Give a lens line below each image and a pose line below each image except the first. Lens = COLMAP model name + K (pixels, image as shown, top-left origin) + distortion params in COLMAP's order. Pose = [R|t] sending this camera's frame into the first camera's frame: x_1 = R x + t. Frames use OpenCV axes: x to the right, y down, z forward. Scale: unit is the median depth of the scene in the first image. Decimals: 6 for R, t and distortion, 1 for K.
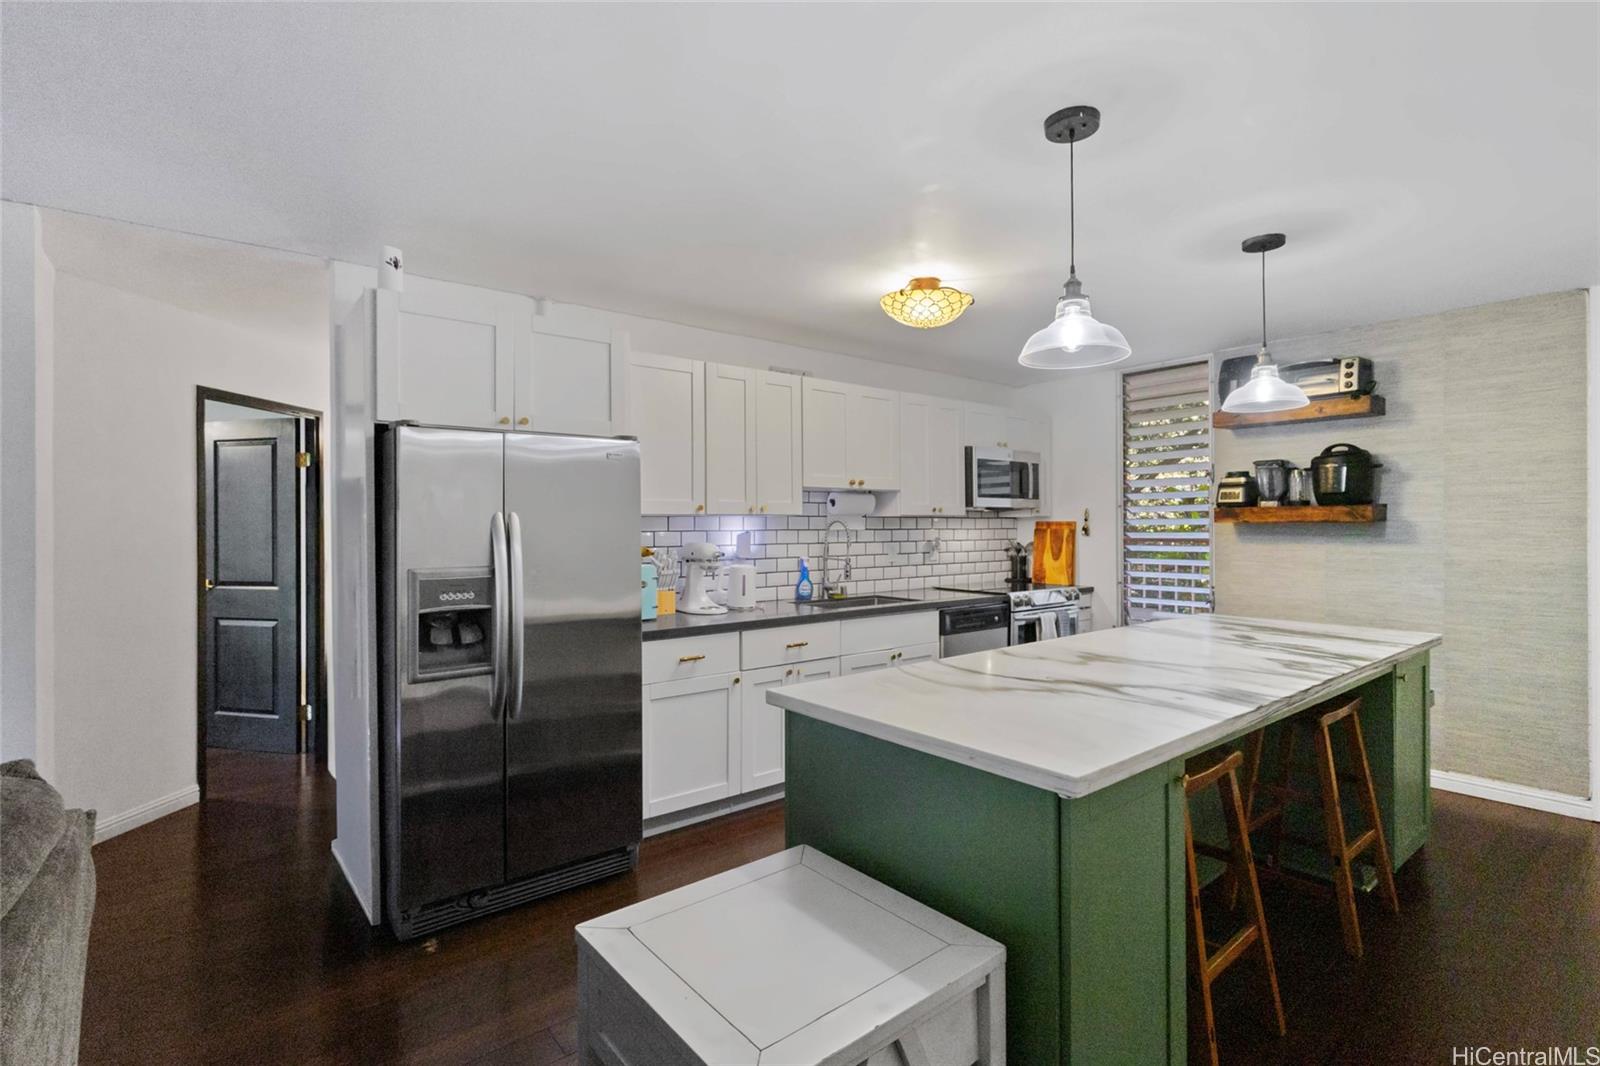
lens RADIAL K [[742.9, 0, 800.0], [0, 742.9, 533.0], [0, 0, 1]] dist [0.001252, 0.000271]
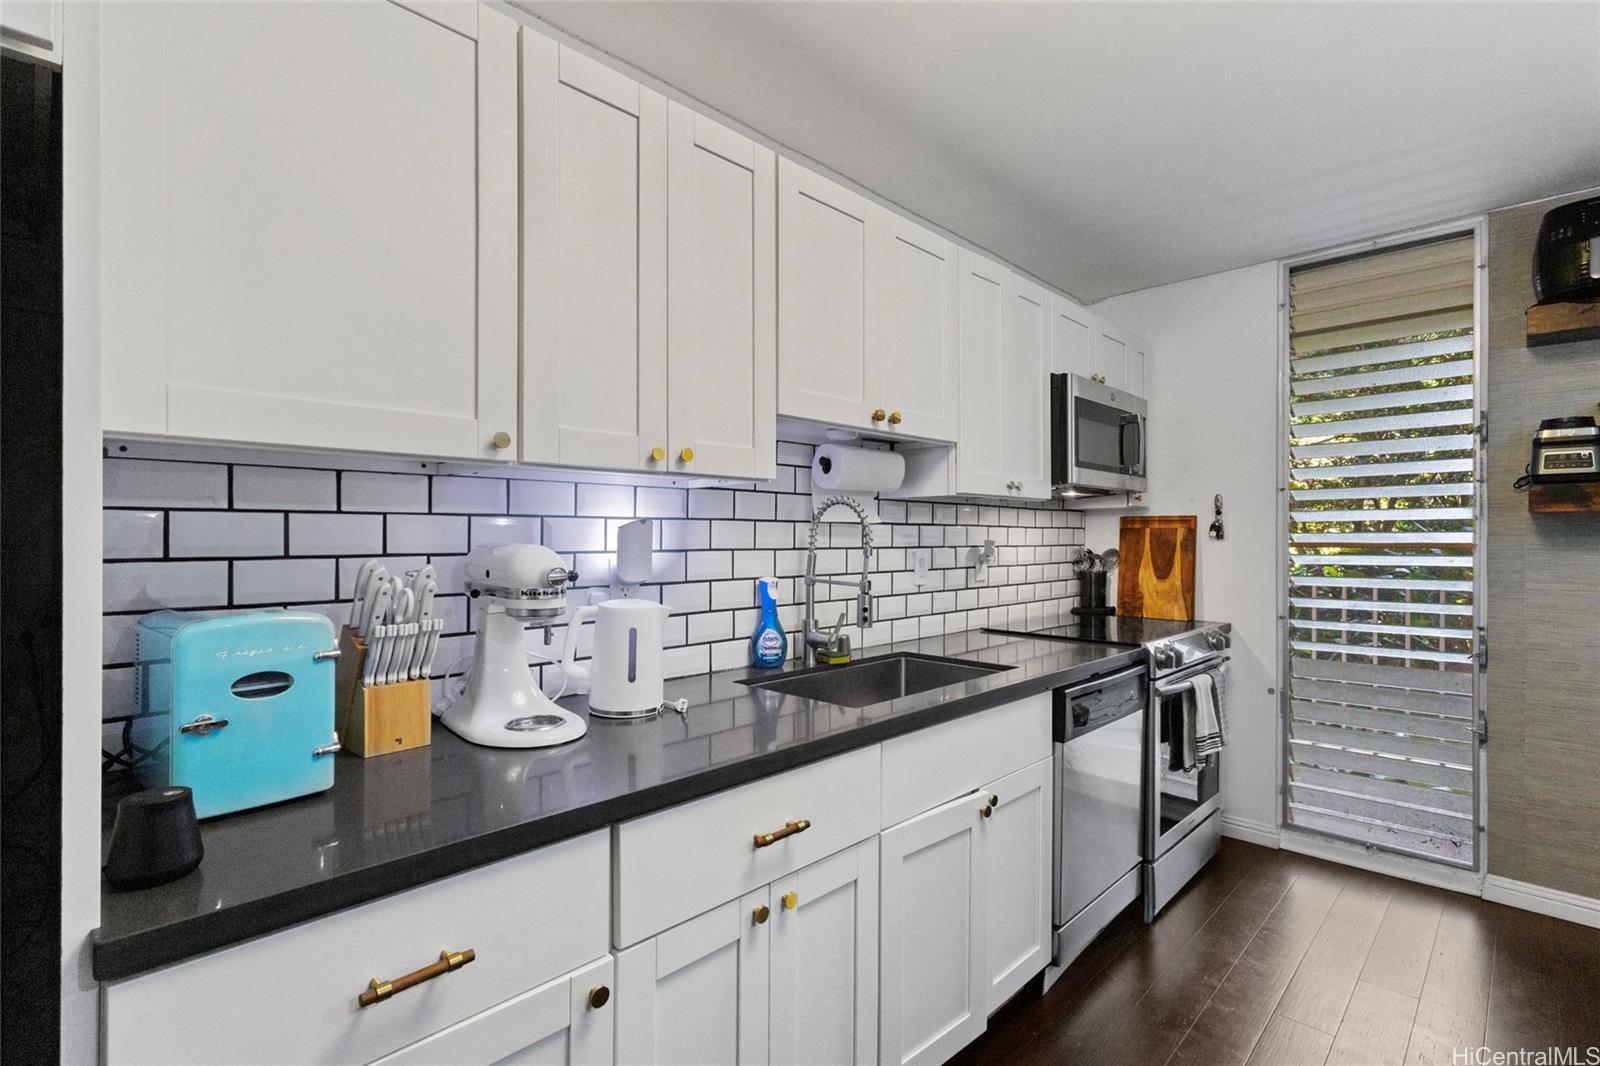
lens RADIAL K [[742.9, 0, 800.0], [0, 742.9, 533.0], [0, 0, 1]] dist [0.001252, 0.000271]
pose [[0.992234, 0.005493, 0.124262, -0.031498], [-0.003656, 0.999881, -0.015005, 0.010468], [-0.124329, 0.014434, 0.992136, 0.507506]]
